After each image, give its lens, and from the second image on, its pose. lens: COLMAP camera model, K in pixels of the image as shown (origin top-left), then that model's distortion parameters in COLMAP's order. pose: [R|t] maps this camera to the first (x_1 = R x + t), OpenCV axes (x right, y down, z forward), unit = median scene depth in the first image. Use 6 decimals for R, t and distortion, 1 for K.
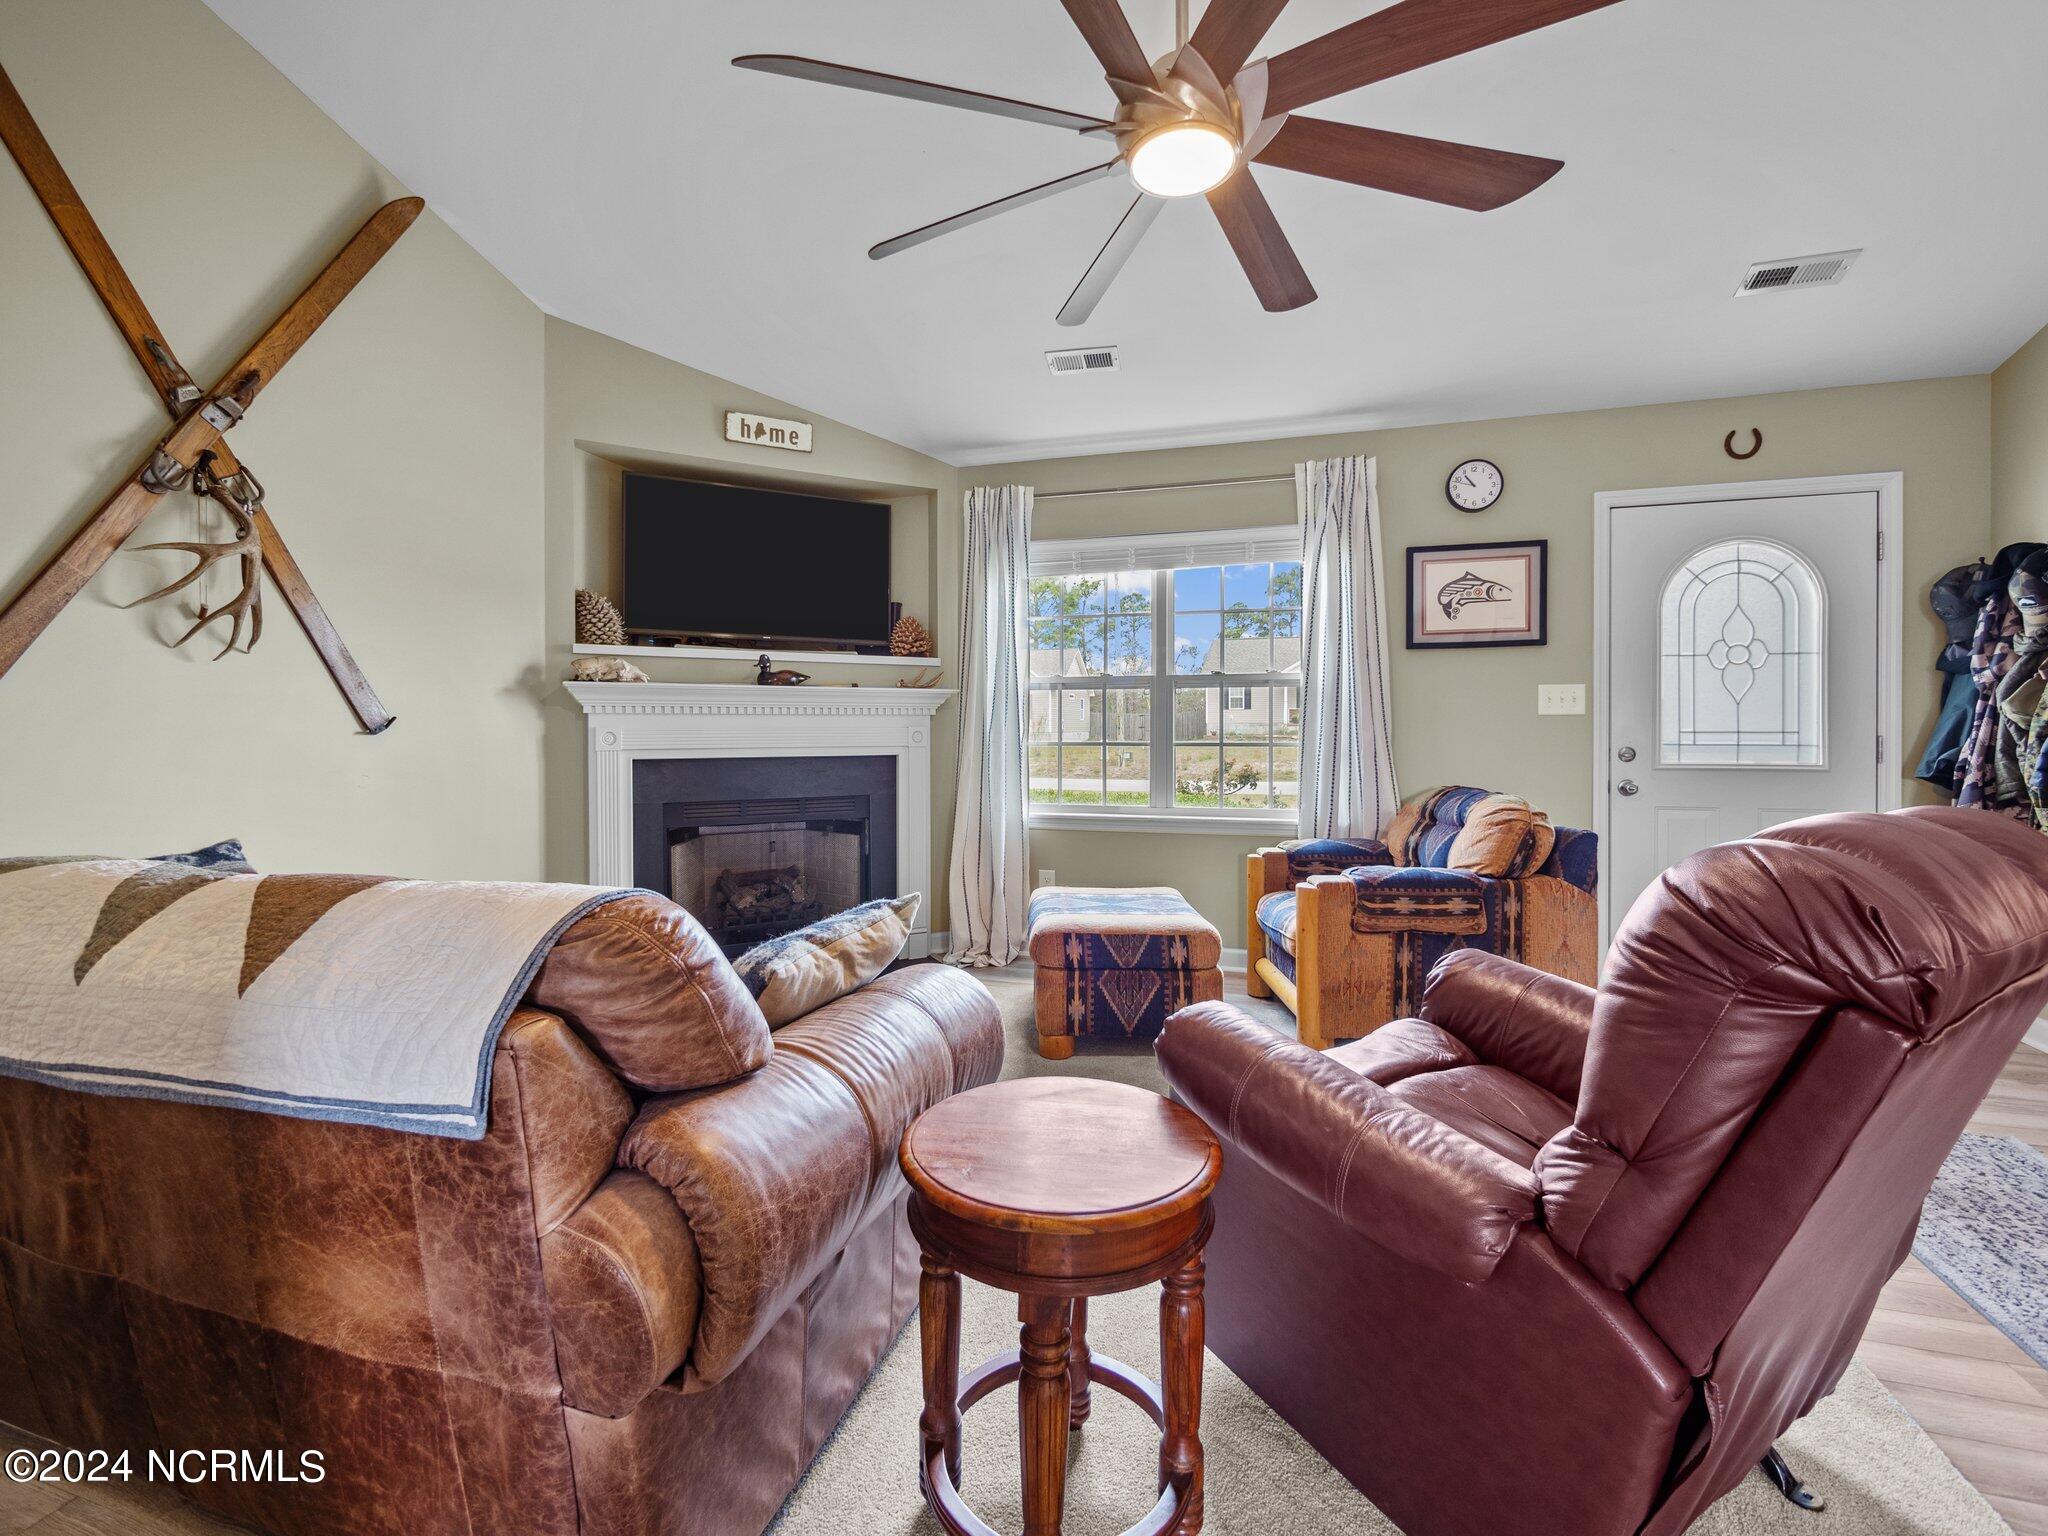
lens RADIAL K [[871.9, 0, 1025.7], [0, 871.9, 733.2], [0, 0, 1]] dist [-0.003791, 0.000212]
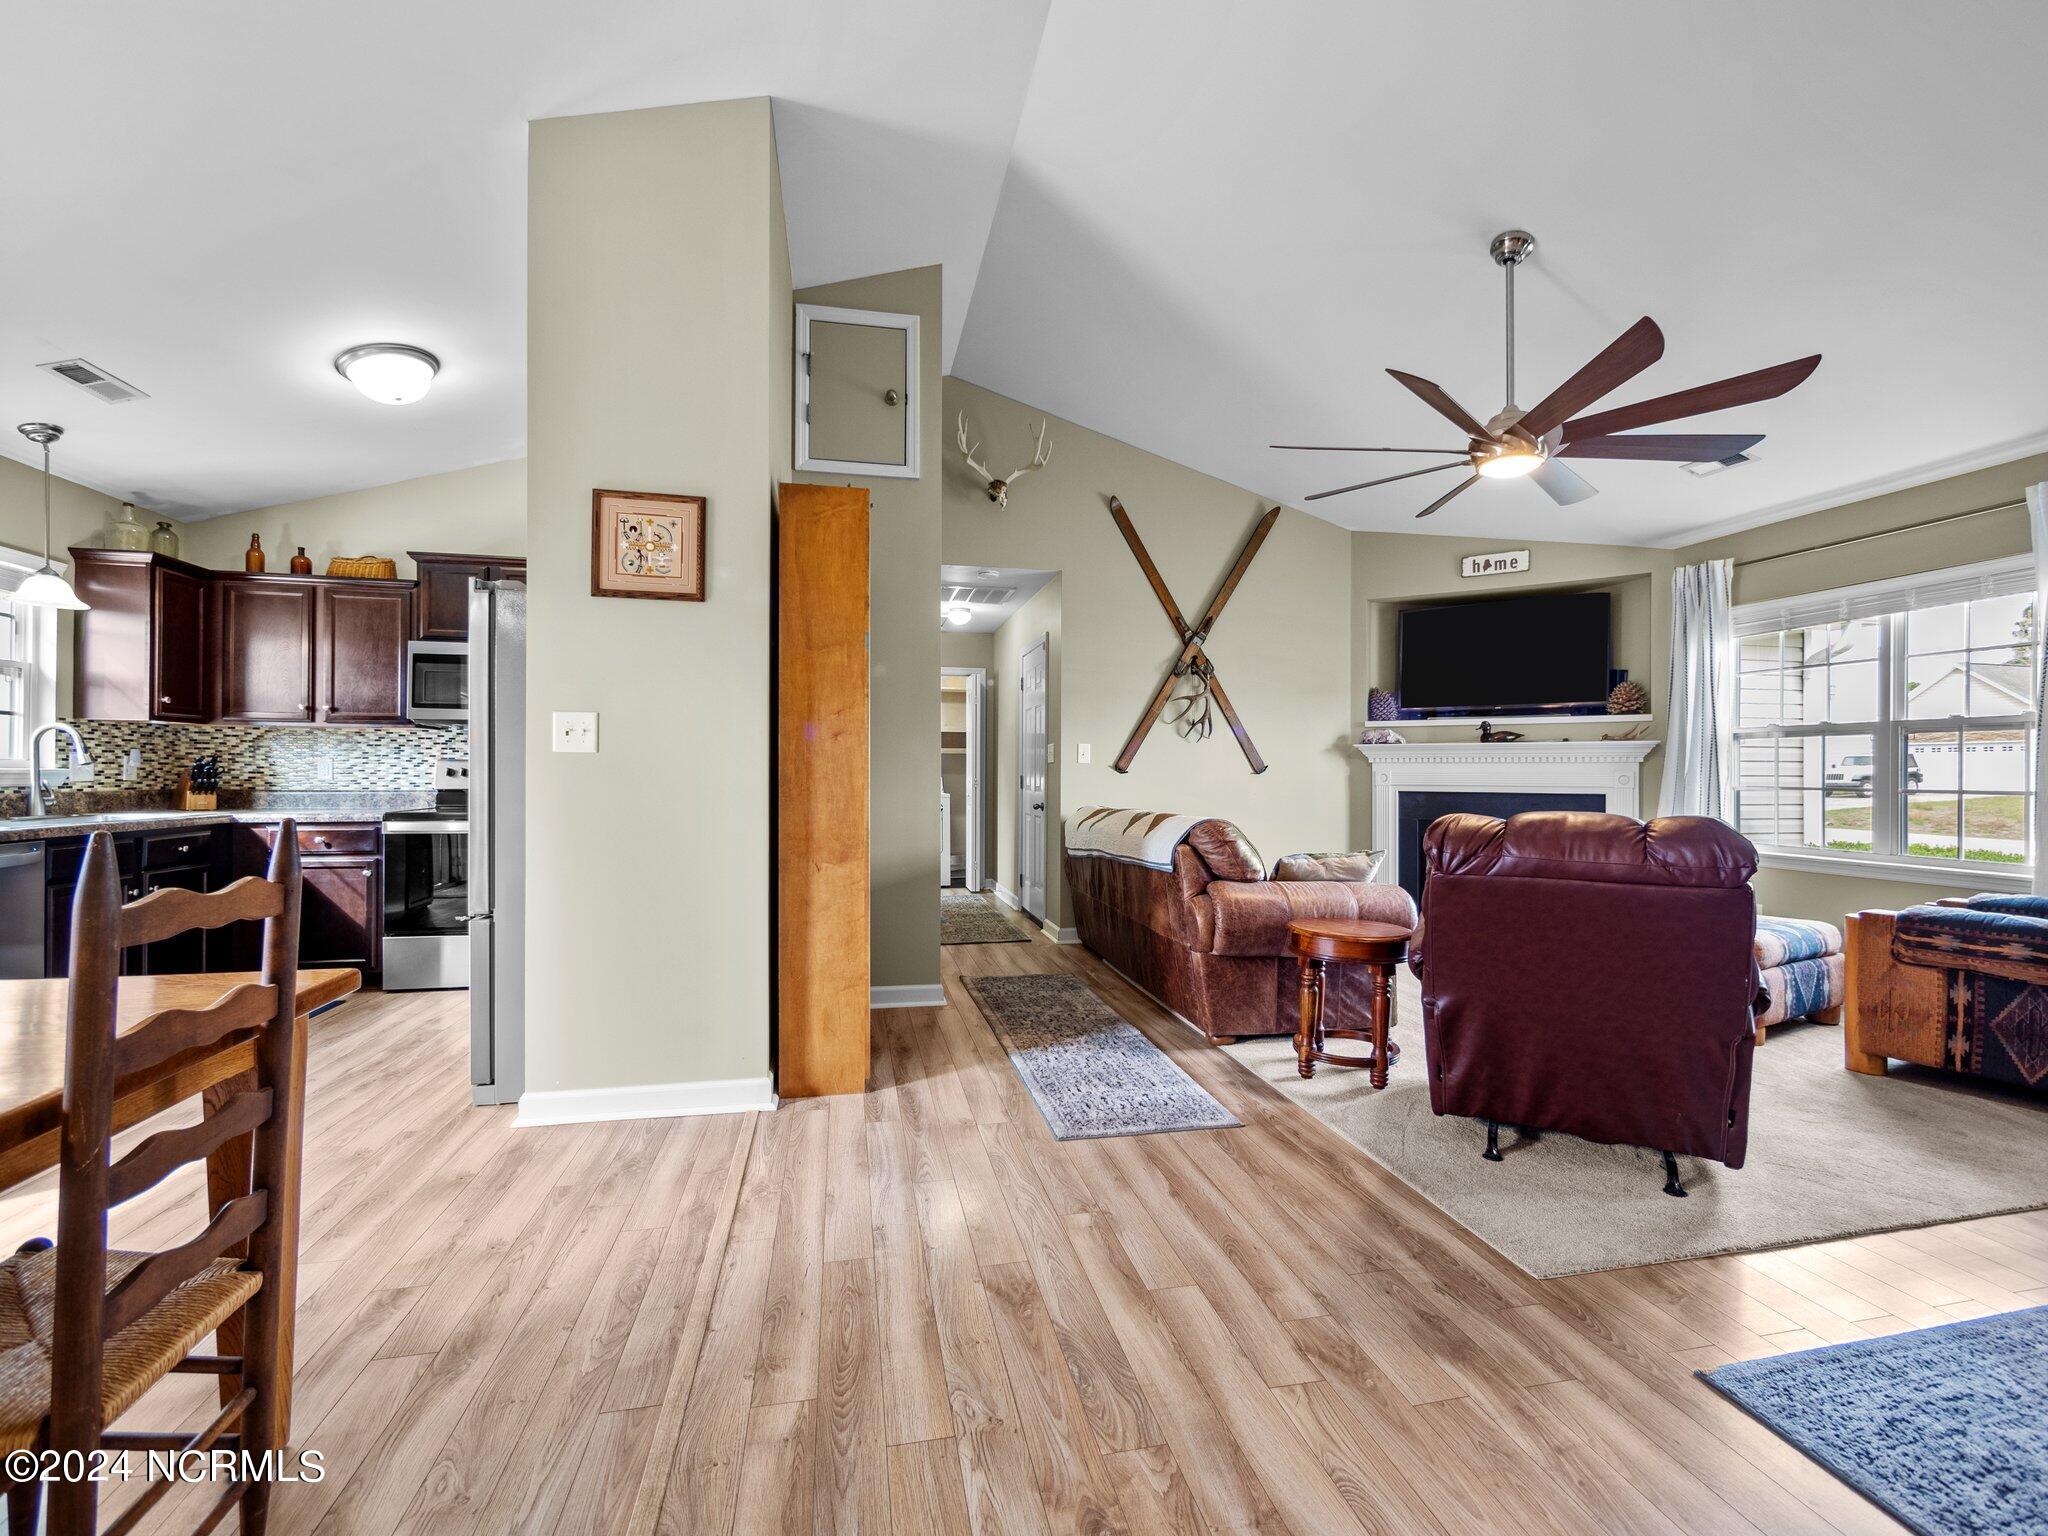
lens RADIAL K [[872.4, 0, 1030.2], [0, 872.4, 770.5], [0, 0, 1]] dist [-0.005502, 0.000497]
pose [[0.483149, 0.003765, -0.875530, 0.678604], [-0.010315, 0.999946, -0.001392, 0.001566], [0.875477, 0.009703, 0.483162, -0.402362]]
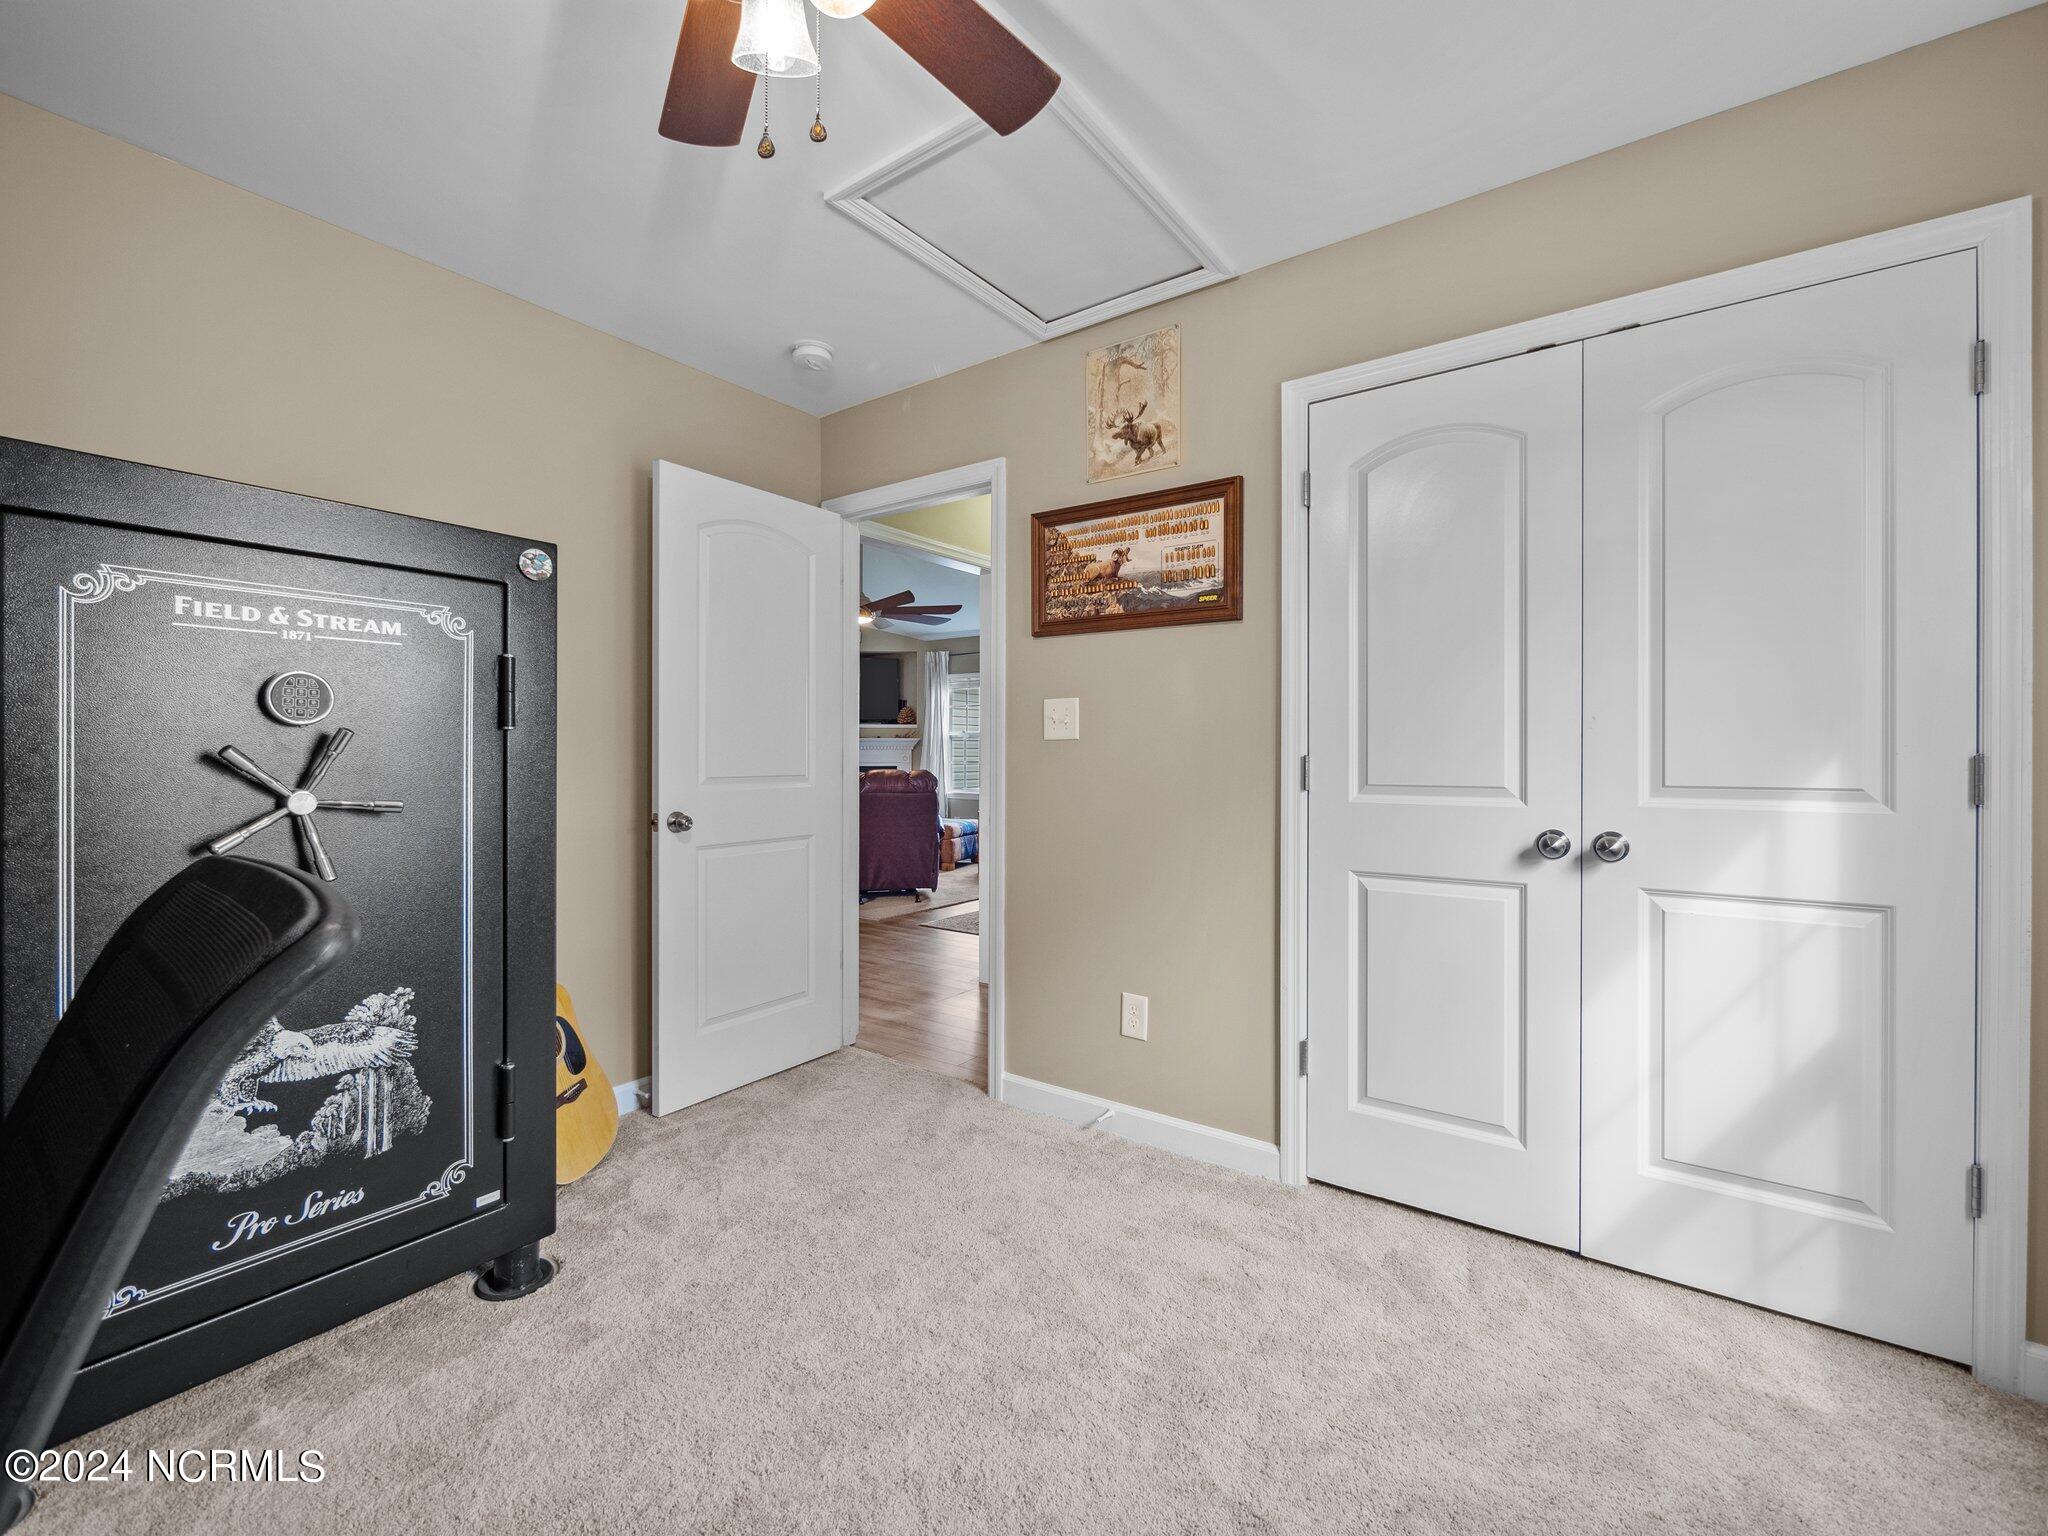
lens RADIAL K [[871.0, 0, 1029.0], [0, 871.0, 752.2], [0, 0, 1]] dist [-0.003975, 0.000650]
pose [[0.945122, 0.000879, -0.326716, 1.195630], [-0.003203, 0.999973, -0.006576, 0.001768], [0.326701, 0.007262, 0.945100, -1.383810]]
